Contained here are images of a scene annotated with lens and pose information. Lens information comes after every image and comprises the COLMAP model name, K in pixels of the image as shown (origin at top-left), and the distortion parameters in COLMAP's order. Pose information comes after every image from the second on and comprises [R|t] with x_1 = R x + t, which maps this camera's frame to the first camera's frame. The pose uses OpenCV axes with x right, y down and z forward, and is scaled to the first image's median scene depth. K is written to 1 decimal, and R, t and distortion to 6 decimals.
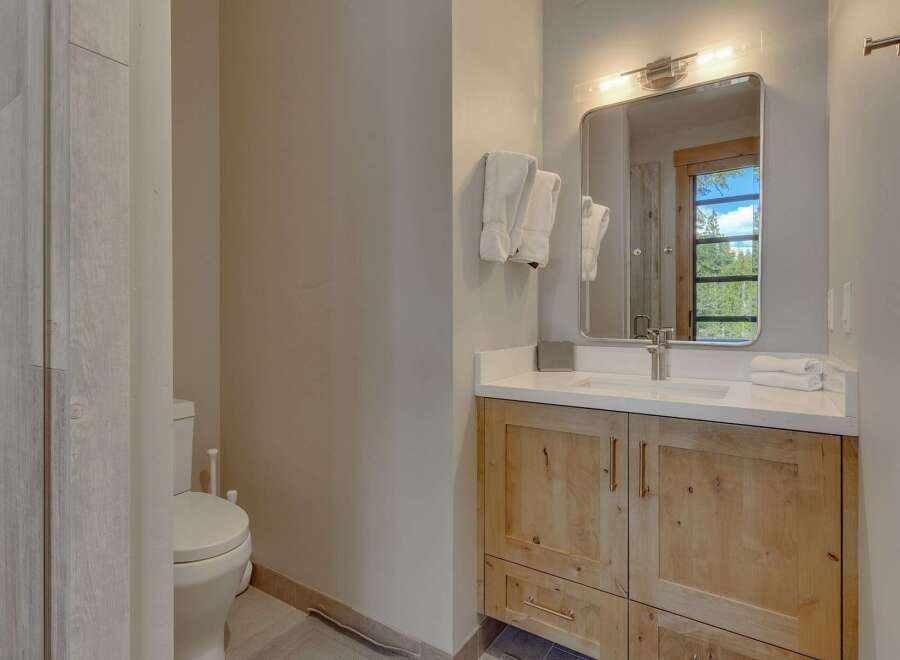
lens RADIAL K [[478.7, 0, 445.6], [0, 478.7, 322.2], [0, 0, 1]] dist [0.002575, 0.000996]
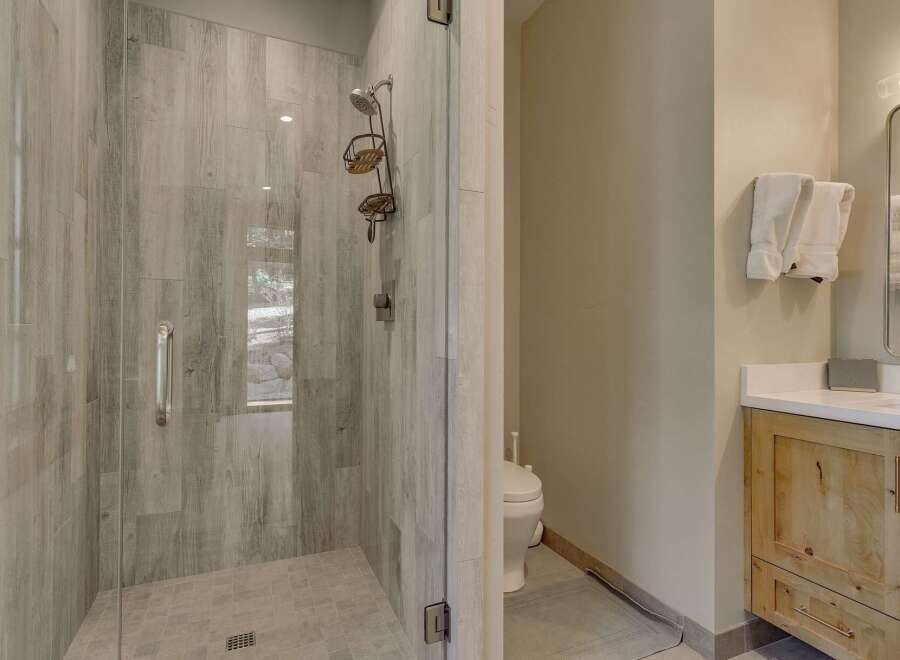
lens RADIAL K [[478.7, 0, 445.6], [0, 478.7, 322.2], [0, 0, 1]] dist [0.002575, 0.000996]
pose [[0.838863, -0.005853, -0.544310, 0.093336], [-0.009780, 0.999619, -0.025822, 0.000450], [0.544254, 0.026984, 0.838486, -0.275669]]
